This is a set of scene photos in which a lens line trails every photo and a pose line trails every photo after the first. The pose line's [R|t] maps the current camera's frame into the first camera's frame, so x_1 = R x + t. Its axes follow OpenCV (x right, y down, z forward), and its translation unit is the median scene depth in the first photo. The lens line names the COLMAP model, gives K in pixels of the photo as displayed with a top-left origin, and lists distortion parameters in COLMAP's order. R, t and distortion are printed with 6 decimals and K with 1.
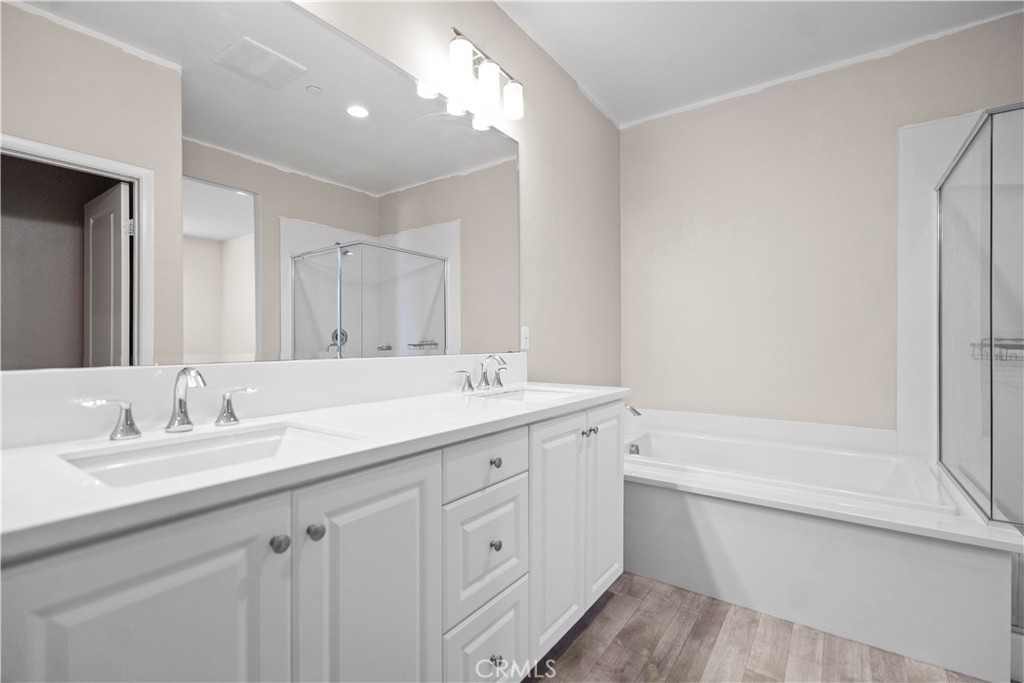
lens RADIAL K [[456.6, 0, 508.9], [0, 456.6, 342.5], [0, 0, 1]] dist [0.003473, 0.000675]
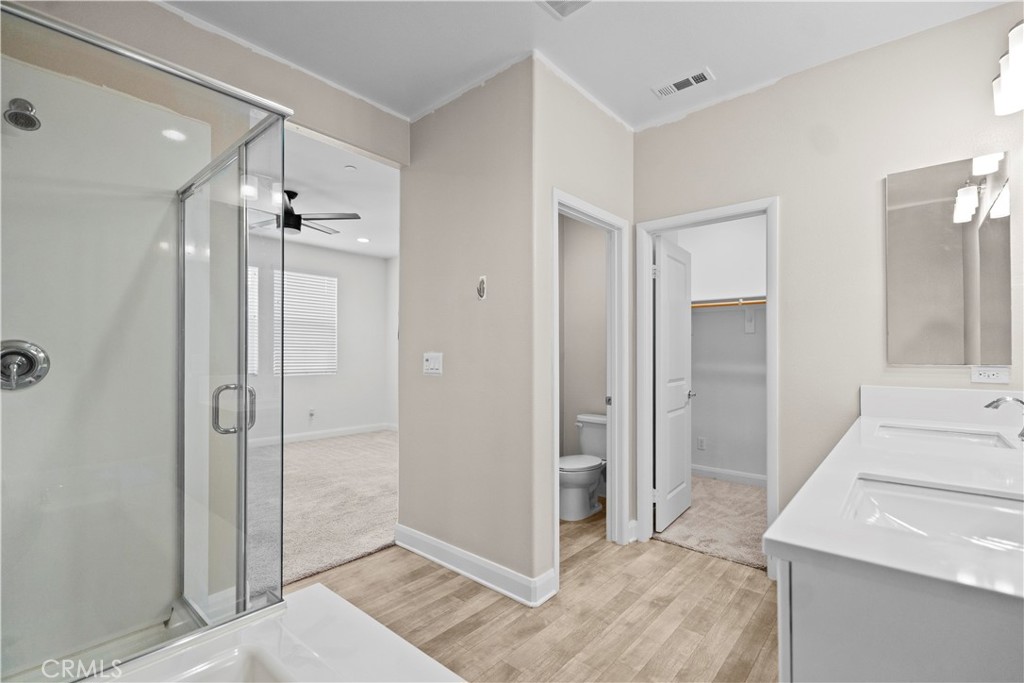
lens RADIAL K [[456.6, 0, 509.7], [0, 456.6, 345.8], [0, 0, 1]] dist [0.003473, 0.000675]
pose [[-0.995550, 0.002013, 0.094211, 0.868219], [0.001188, 0.999960, -0.008809, -0.069268], [-0.094225, -0.008658, -0.995513, 2.153875]]
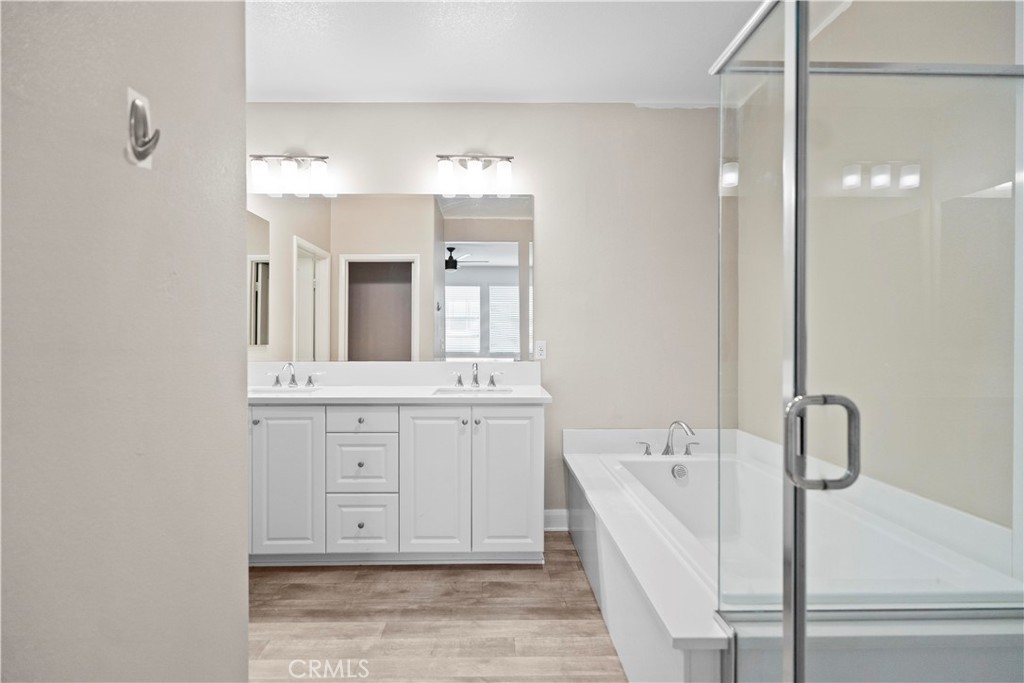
lens RADIAL K [[456.6, 0, 501.4], [0, 456.6, 338.8], [0, 0, 1]] dist [0.003473, 0.000675]
pose [[0.596301, 0.002209, -0.802758, 1.349443], [-0.002885, 0.999996, 0.000608, -0.057274], [0.802756, 0.001953, 0.596305, 0.249181]]
